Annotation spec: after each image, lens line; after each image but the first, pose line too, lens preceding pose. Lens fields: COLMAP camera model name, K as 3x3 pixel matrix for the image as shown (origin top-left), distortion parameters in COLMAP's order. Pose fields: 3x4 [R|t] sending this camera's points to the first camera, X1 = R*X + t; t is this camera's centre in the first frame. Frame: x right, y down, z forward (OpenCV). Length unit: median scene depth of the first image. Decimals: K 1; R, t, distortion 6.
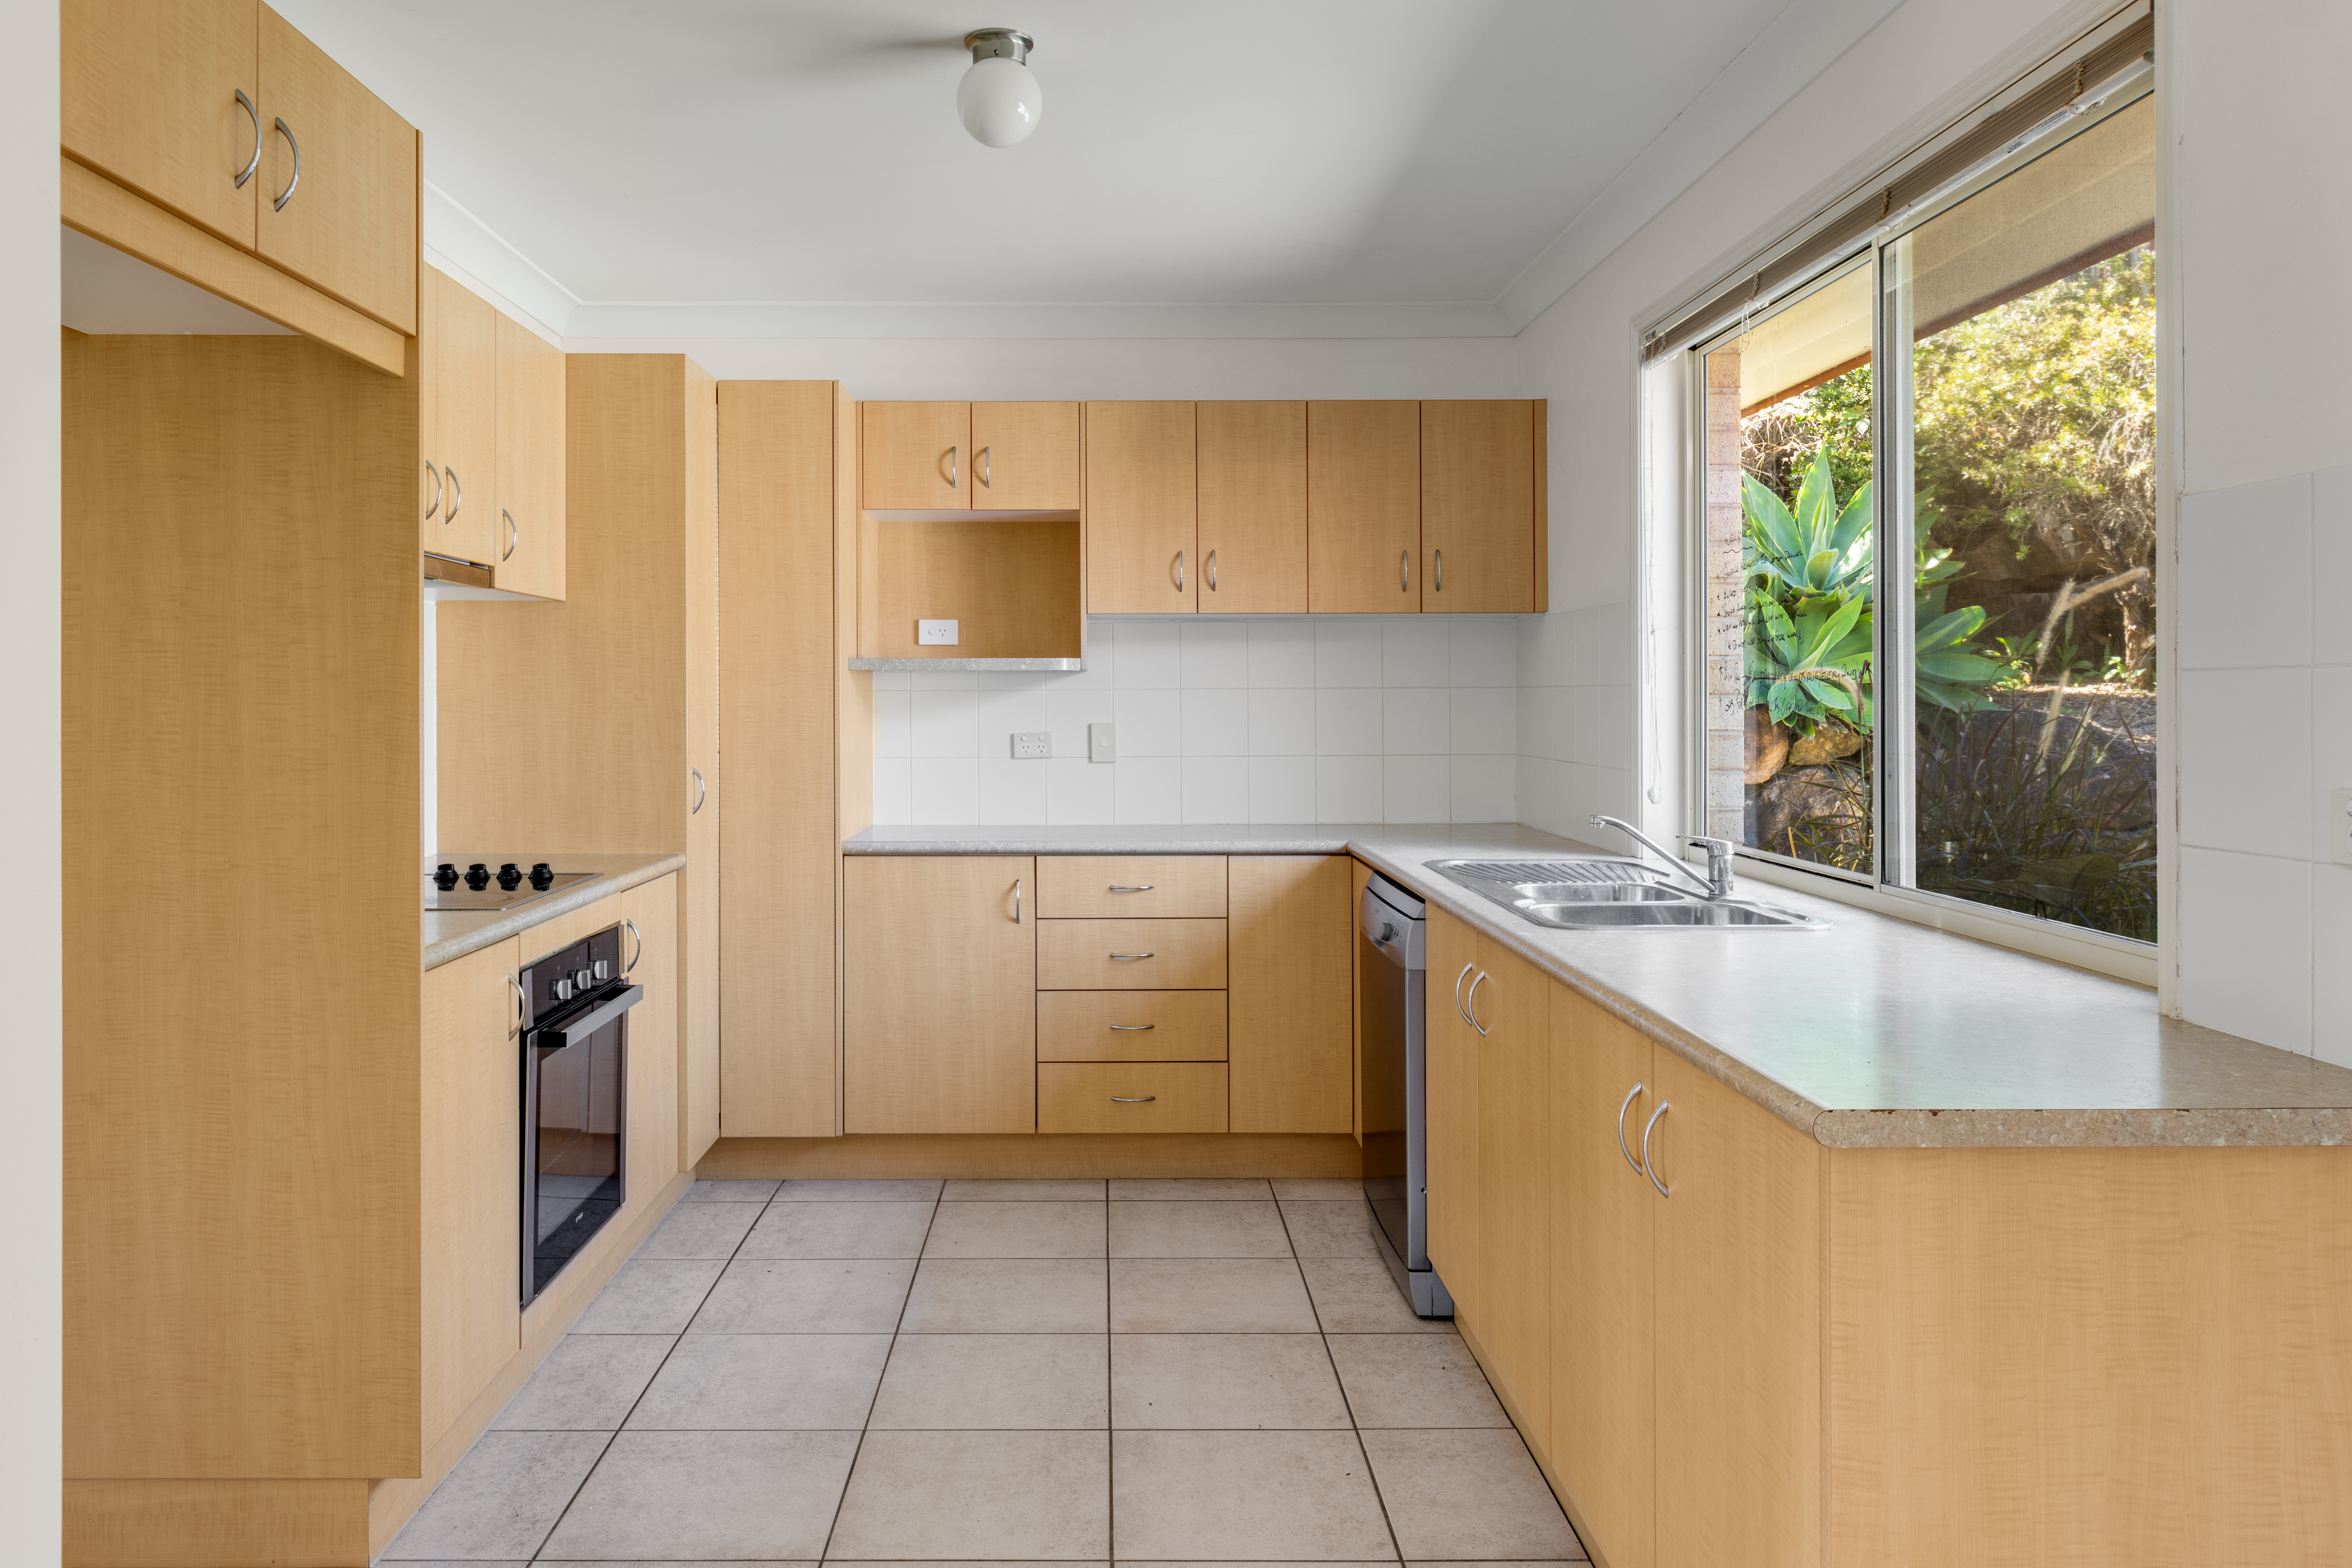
lens RADIAL K [[1552.8, 0, 1175.6], [0, 1552.8, 784.9], [0, 0, 1]] dist [-0.001395, -0.002731]
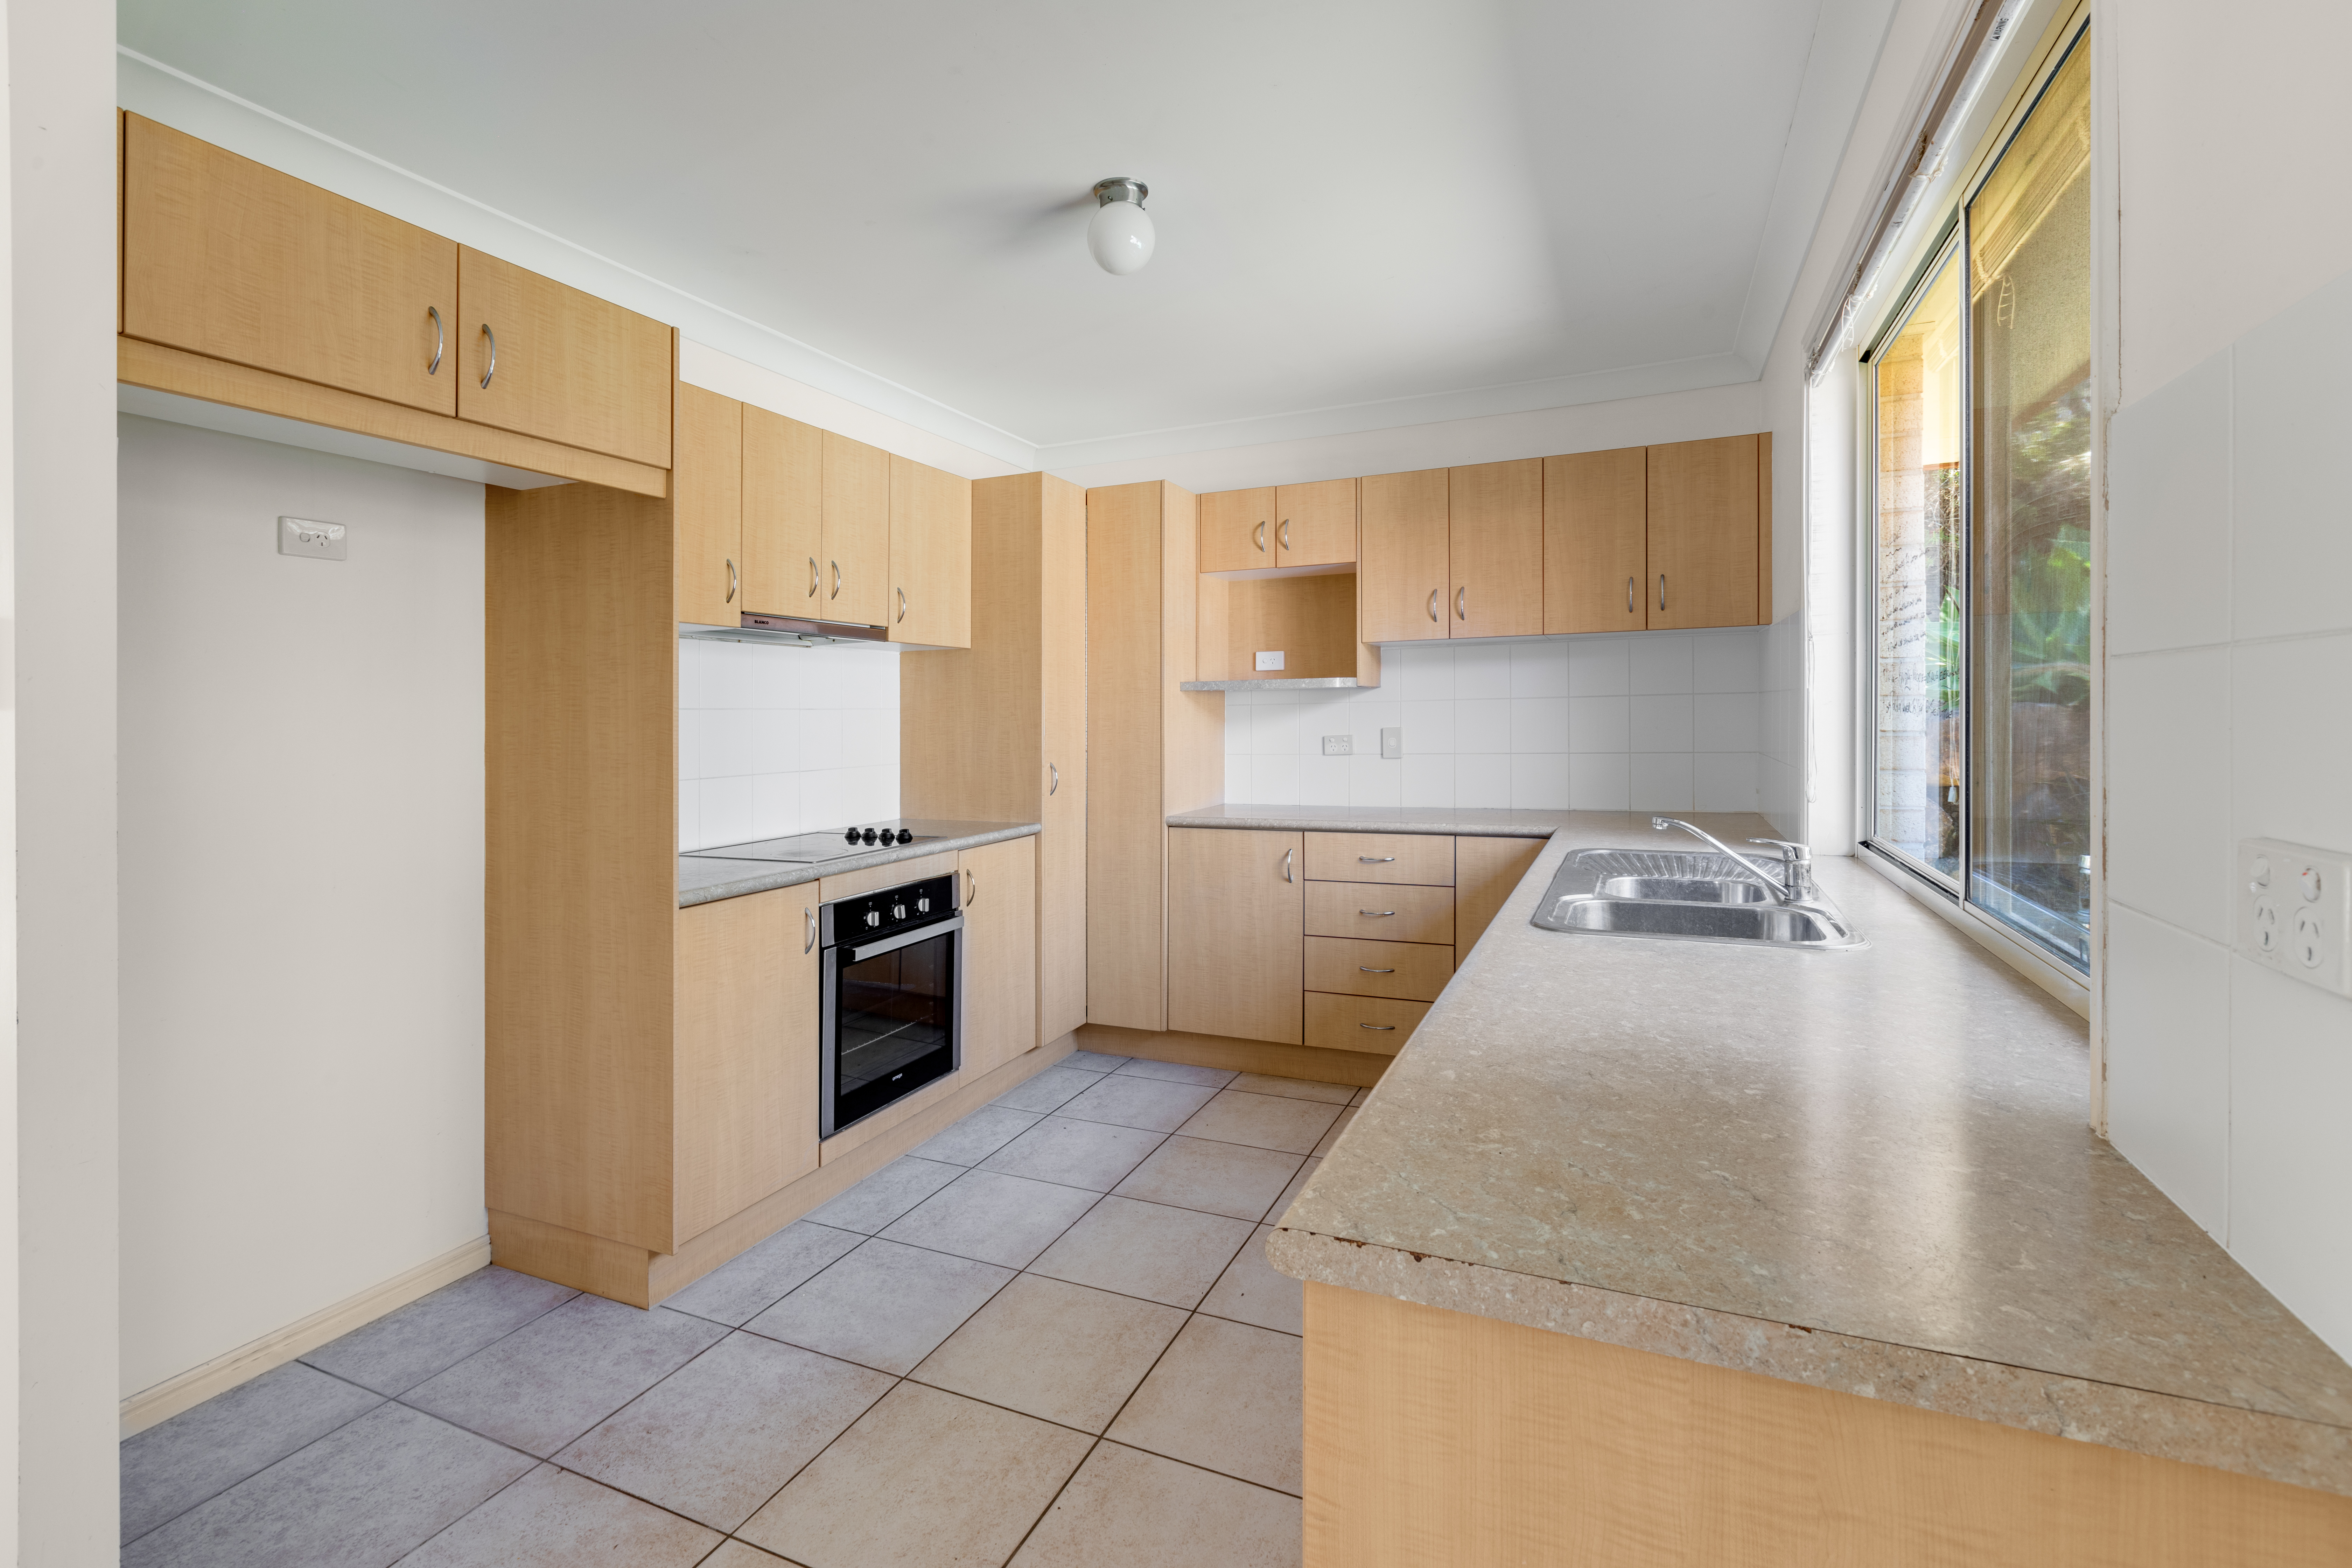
lens RADIAL K [[1066.6, 0, 1175.2], [0, 1066.6, 766.7], [0, 0, 1]] dist [-0.002042, -0.000646]
pose [[0.912180, 0.007062, -0.409728, 0.178974], [-0.007704, 0.999970, 0.000084, -0.007477], [0.409717, 0.003080, 0.912208, 0.145823]]
